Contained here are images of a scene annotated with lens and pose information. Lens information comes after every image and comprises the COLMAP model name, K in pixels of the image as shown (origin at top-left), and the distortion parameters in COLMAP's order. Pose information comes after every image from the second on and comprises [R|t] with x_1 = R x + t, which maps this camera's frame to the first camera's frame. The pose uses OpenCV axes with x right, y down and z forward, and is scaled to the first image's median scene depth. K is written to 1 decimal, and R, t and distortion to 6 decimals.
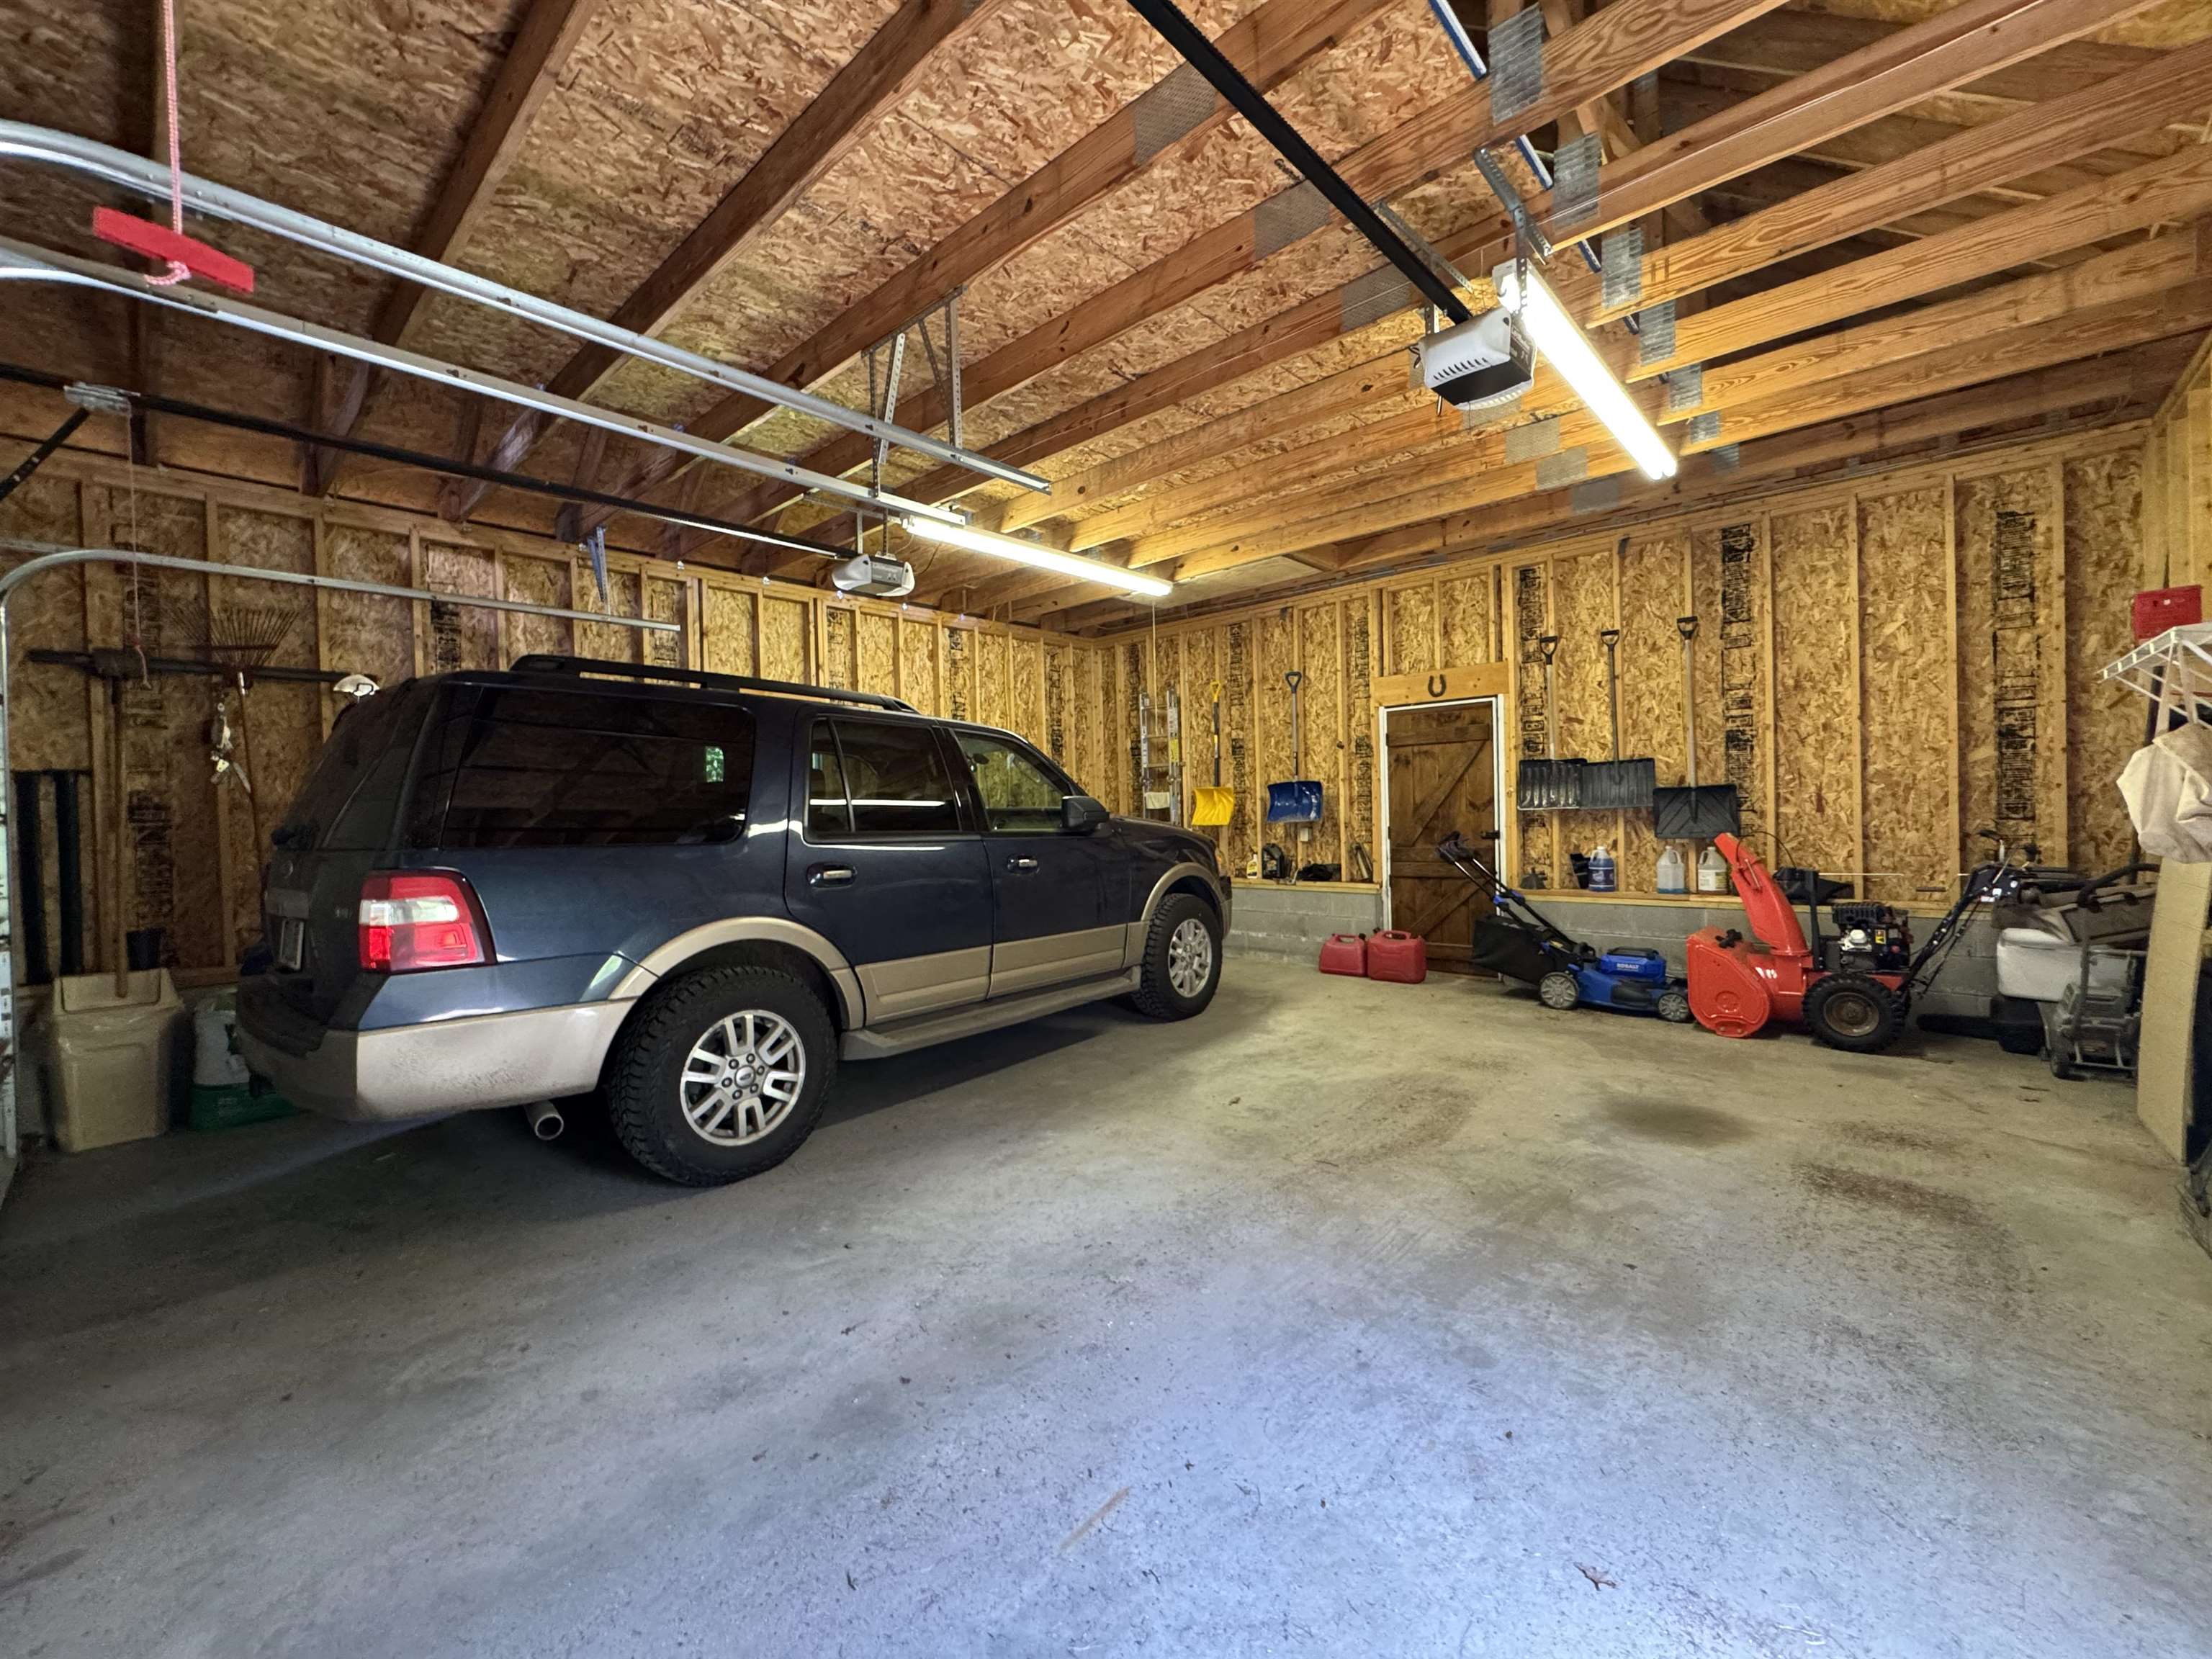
lens RADIAL K [[886.4, 0, 1106.0], [0, 886.4, 829.5], [0, 0, 1]] dist [-0.000794, -0.000237]
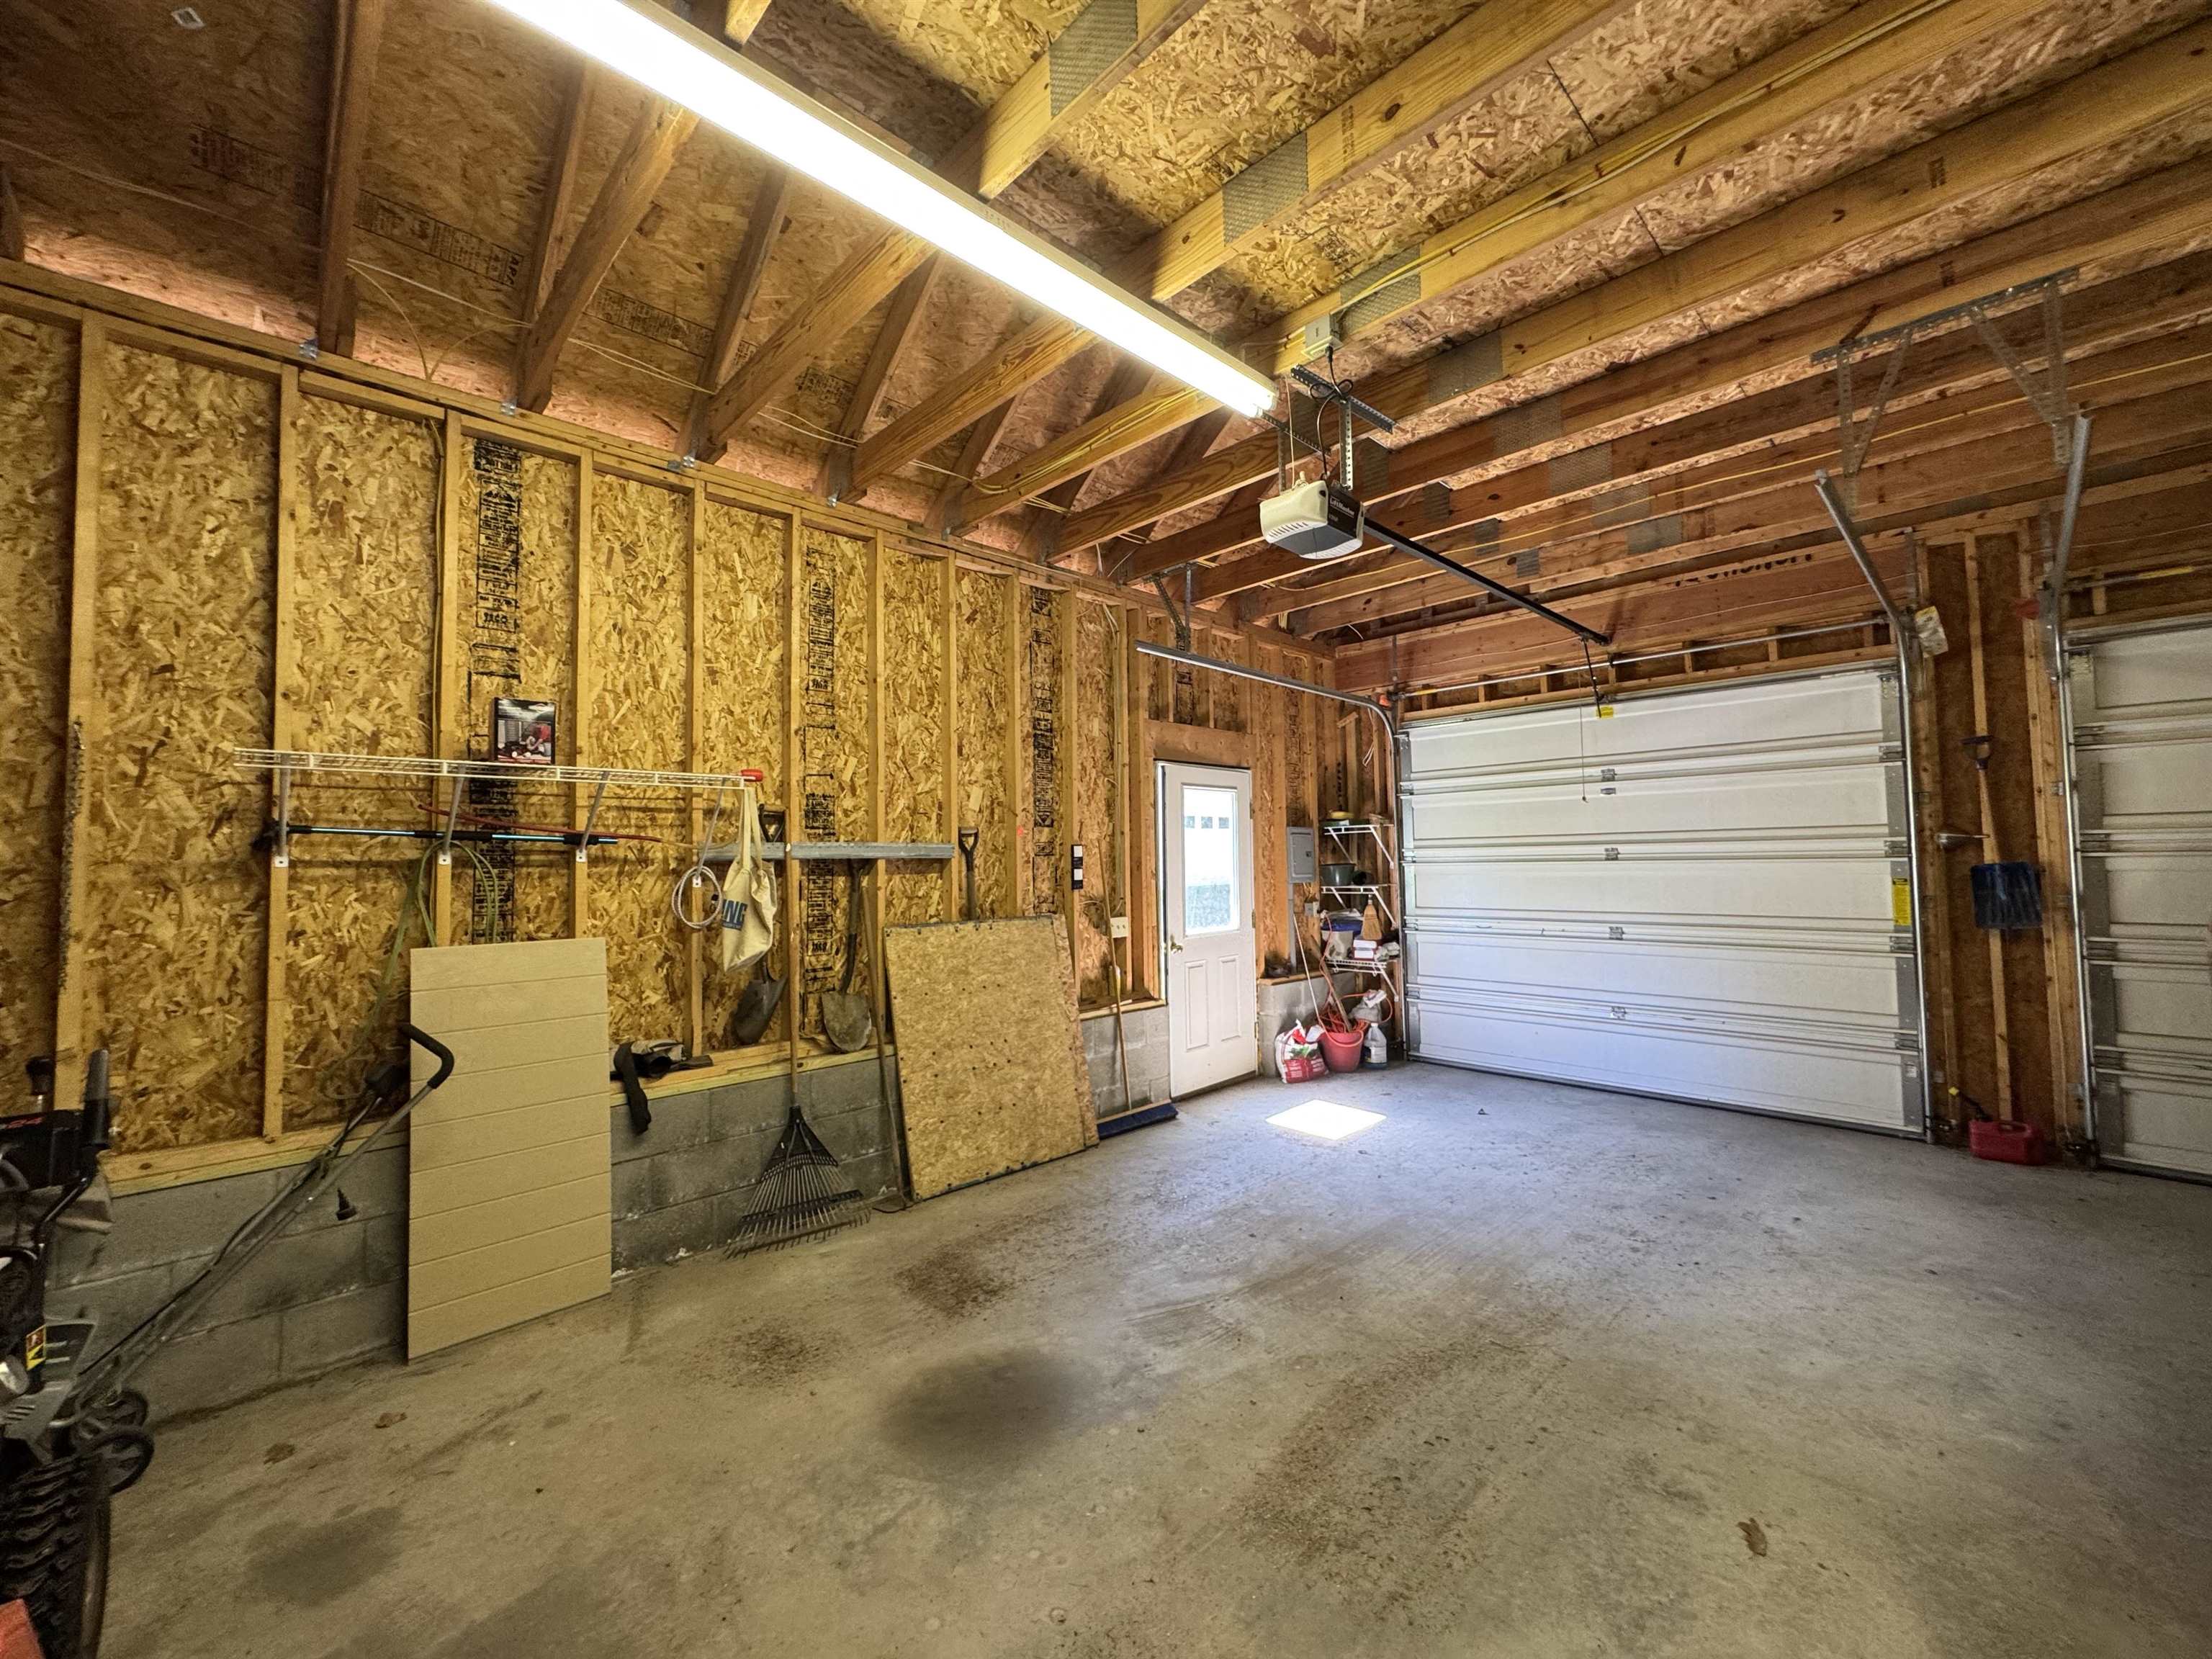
lens RADIAL K [[886.4, 0, 1106.0], [0, 886.4, 829.5], [0, 0, 1]] dist [-0.000794, -0.000237]
pose [[-0.997054, 0.047929, 0.059877, 0.570003], [0.046847, 0.998715, -0.019348, -0.095189], [-0.060728, -0.016486, -0.998018, 1.930858]]
